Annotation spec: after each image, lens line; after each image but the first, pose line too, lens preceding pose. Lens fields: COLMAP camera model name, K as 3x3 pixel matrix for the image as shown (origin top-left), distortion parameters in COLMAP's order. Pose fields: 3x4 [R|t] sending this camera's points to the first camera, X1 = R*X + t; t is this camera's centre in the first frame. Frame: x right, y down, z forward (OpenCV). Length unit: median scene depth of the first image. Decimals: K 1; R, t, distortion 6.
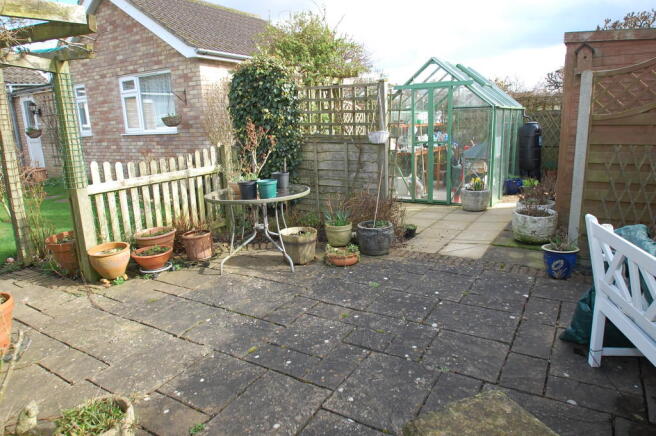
lens RADIAL K [[430.8, 0, 328.0], [0, 430.8, 218.0], [0, 0, 1]] dist [-0.003283, -0.000731]
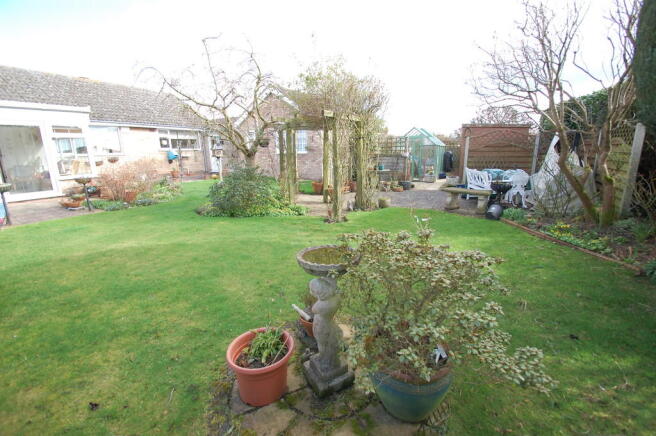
lens RADIAL K [[288.7, 0, 328.0], [0, 288.7, 218.0], [0, 0, 1]] dist [-0.000519, -0.000226]
pose [[0.996758, 0.000657, 0.080460, -0.453942], [-0.000971, 0.999992, 0.003862, 0.199995], [-0.080457, -0.003927, 0.996750, -0.786140]]
